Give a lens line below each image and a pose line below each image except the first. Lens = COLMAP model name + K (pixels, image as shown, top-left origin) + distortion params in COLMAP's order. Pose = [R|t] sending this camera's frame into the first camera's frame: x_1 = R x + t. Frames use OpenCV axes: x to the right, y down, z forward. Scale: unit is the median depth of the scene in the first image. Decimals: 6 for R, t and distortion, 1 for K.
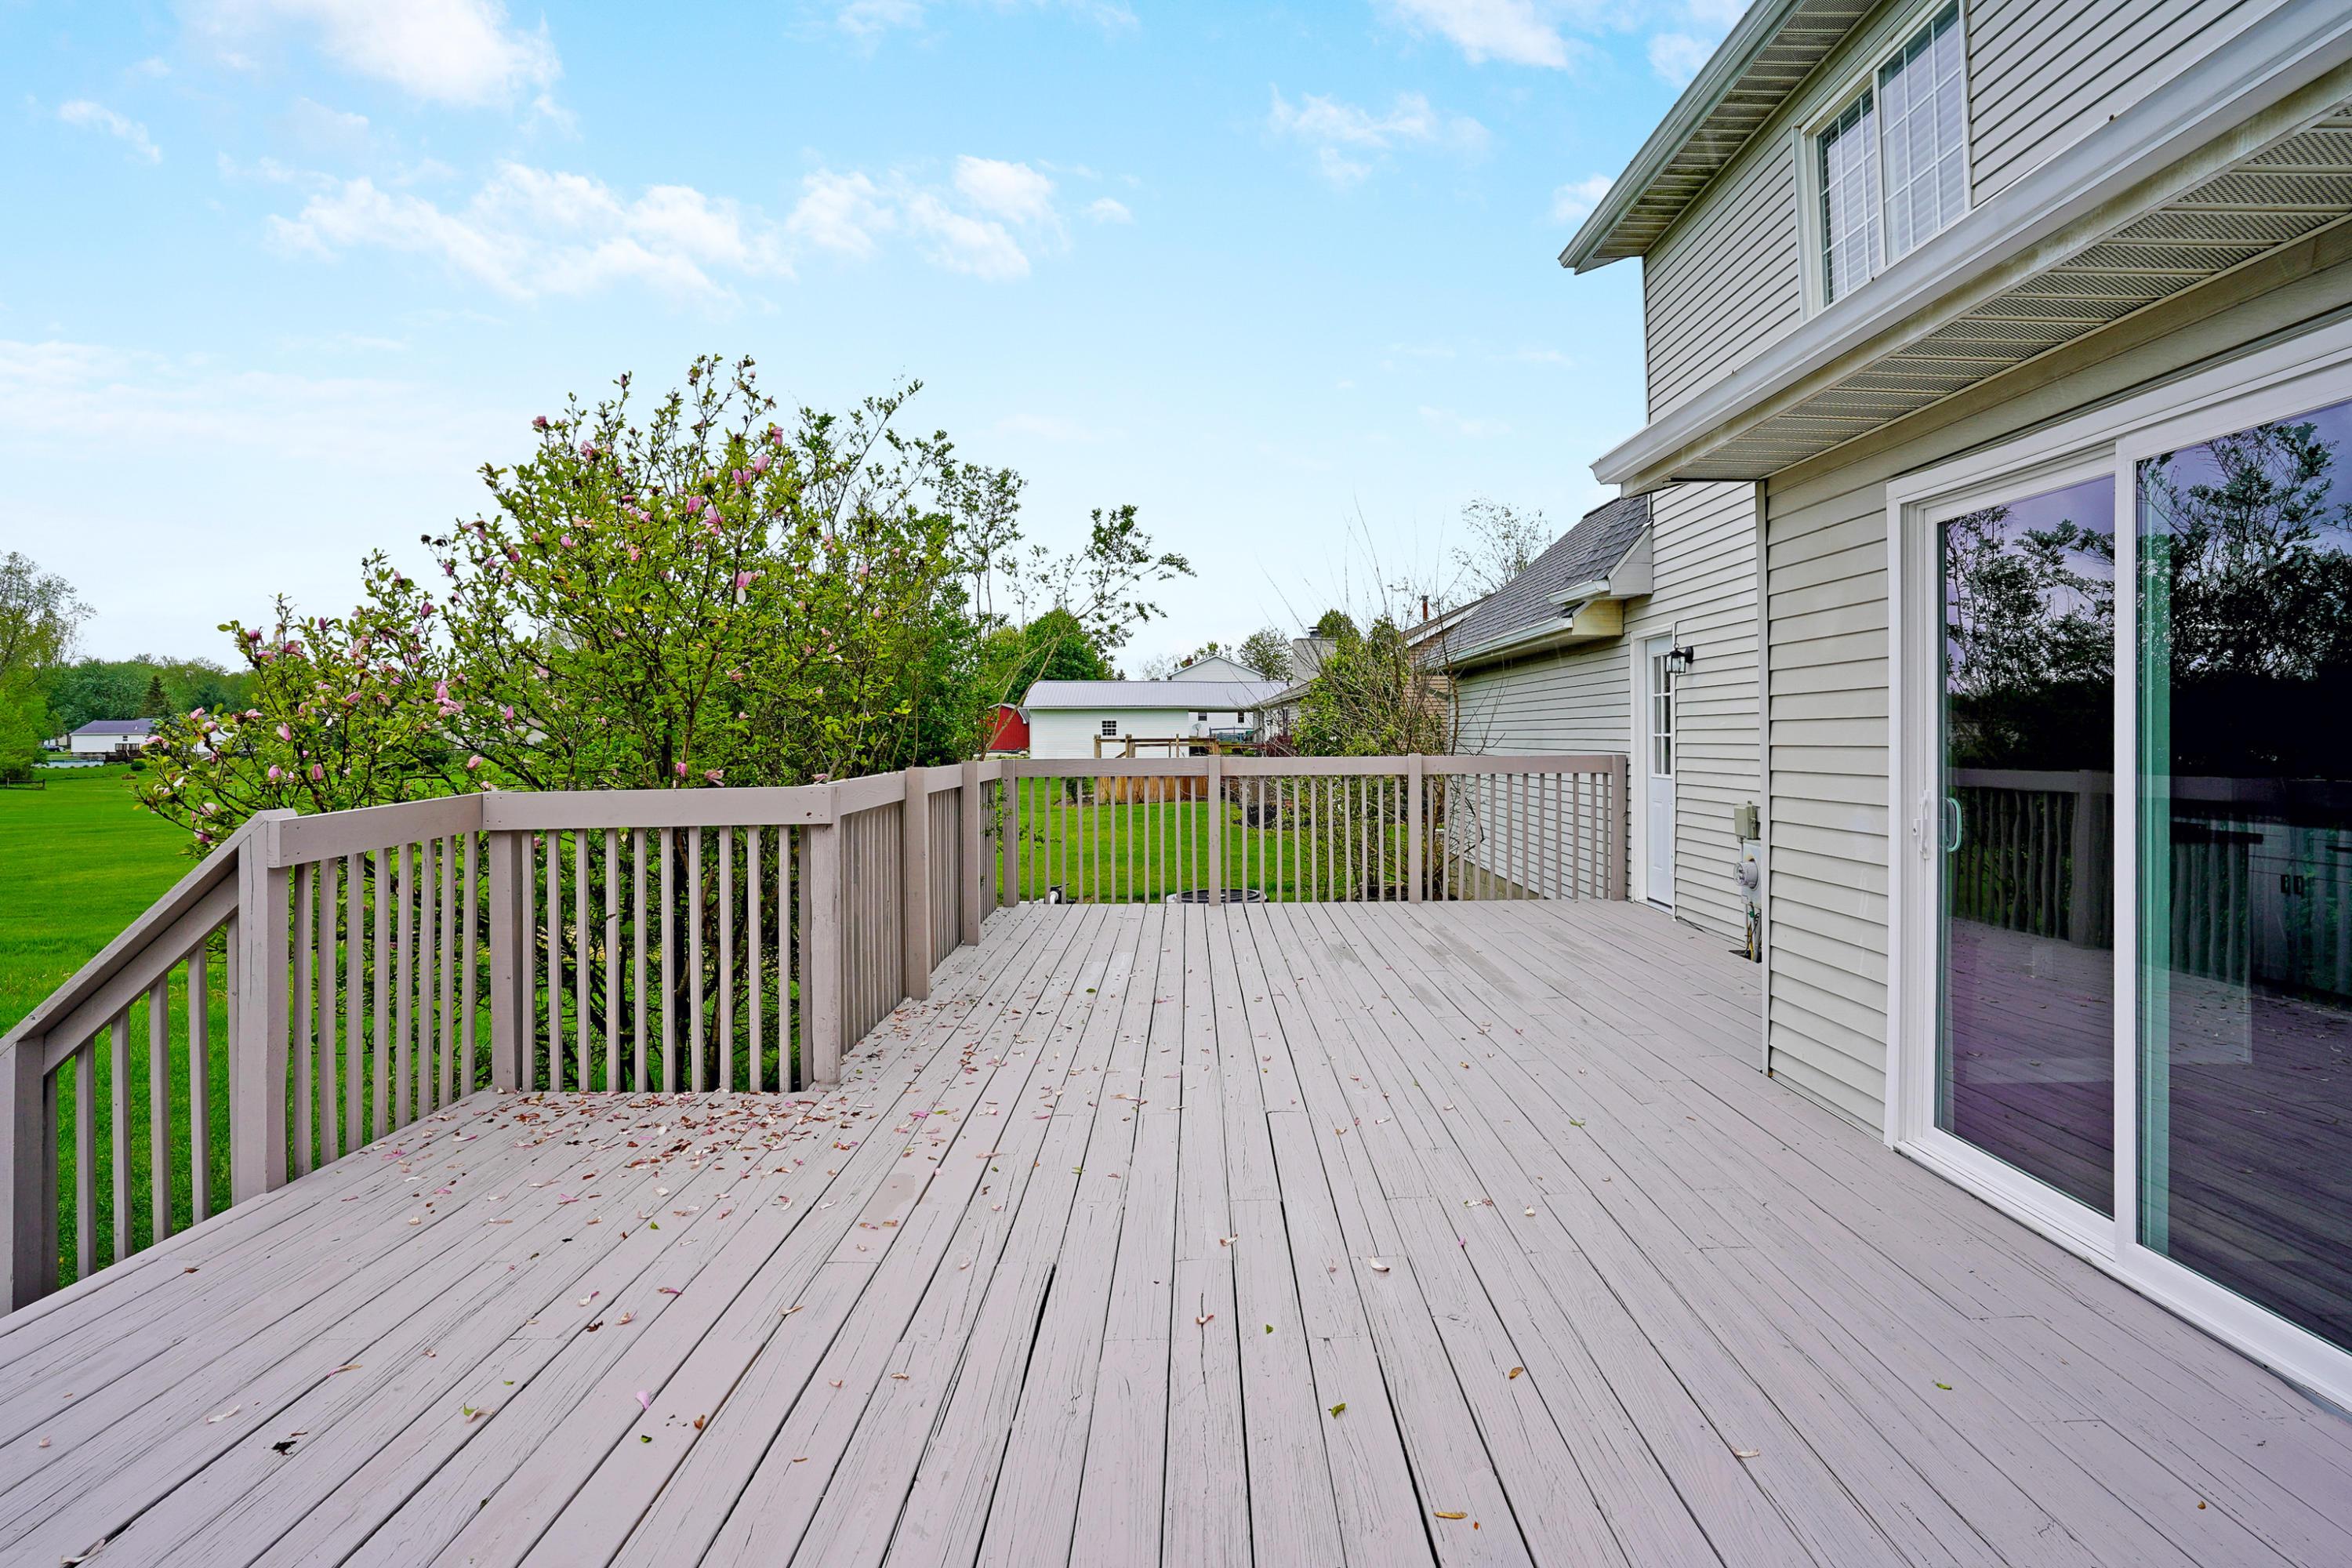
lens RADIAL K [[1254.6, 0, 1182.5], [0, 1254.6, 735.4], [0, 0, 1]] dist [-0.067839, 0.041091]
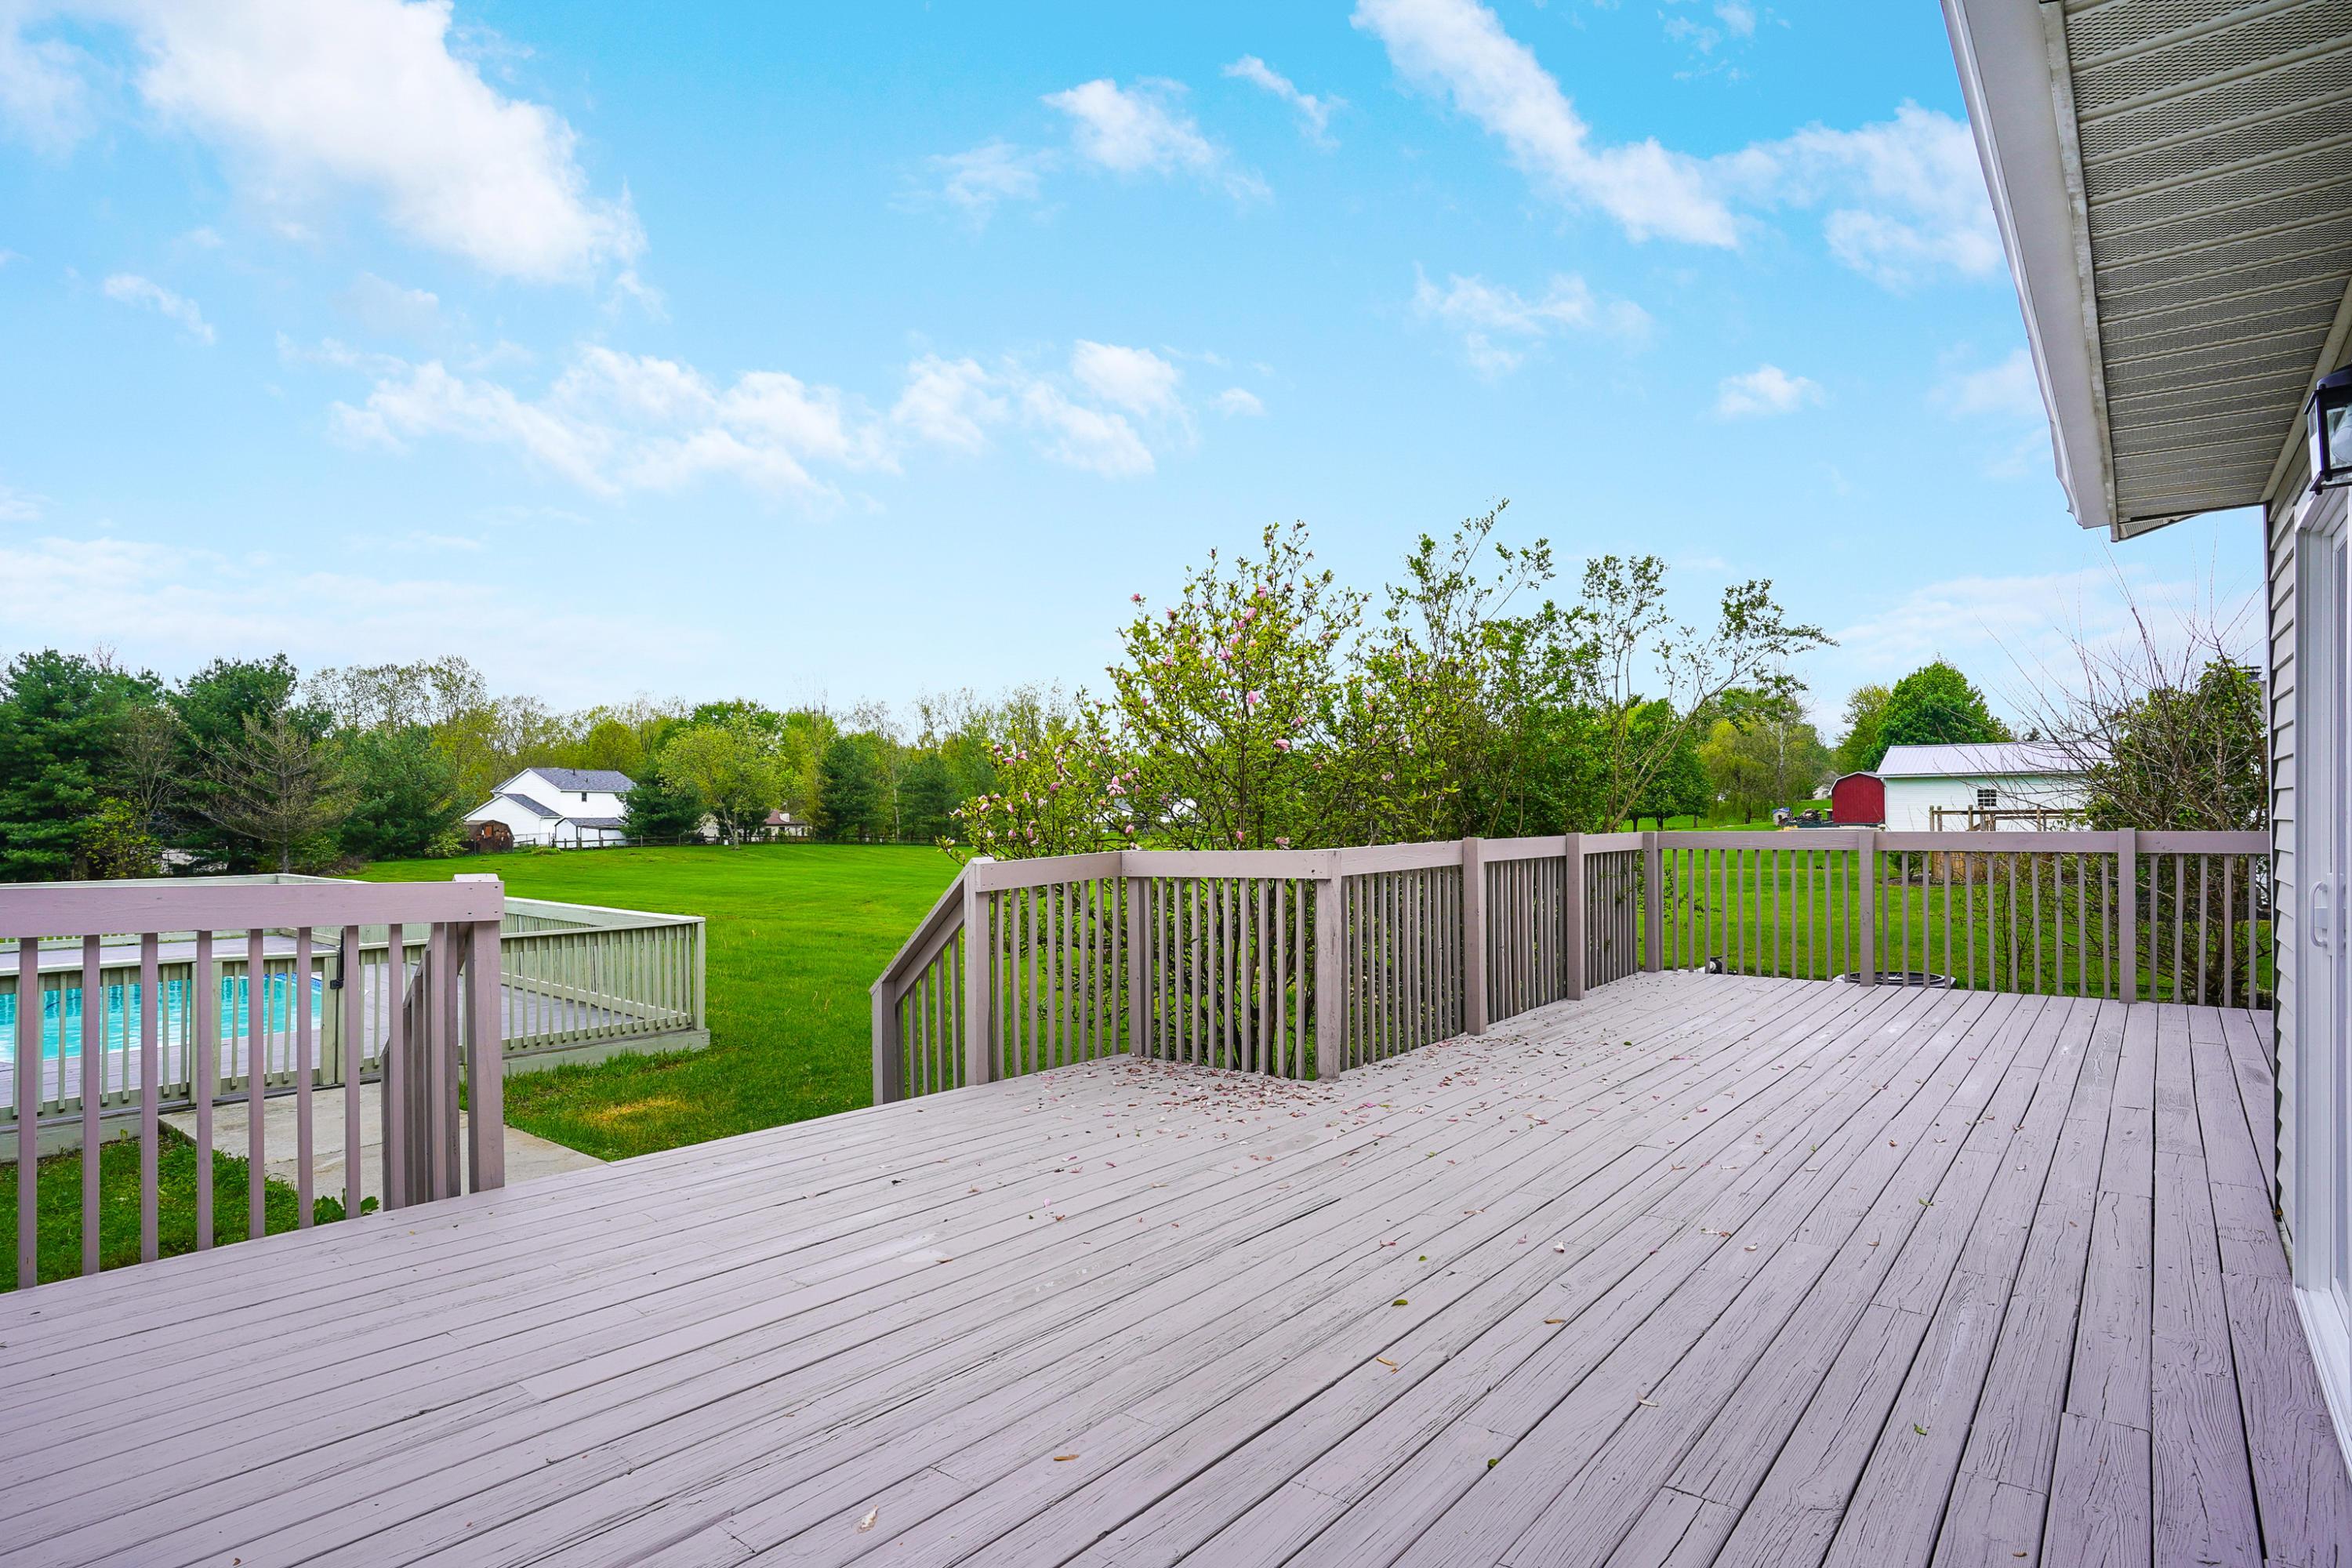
lens RADIAL K [[1254.7, 0, 1176.0], [0, 1254.7, 784.0], [0, 0, 1]] dist [-0.064331, 0.035110]
pose [[0.773387, -0.016072, -0.633731, 0.460179], [0.004184, 0.999786, -0.020249, -0.003177], [0.633921, 0.013009, 0.773289, -0.132995]]
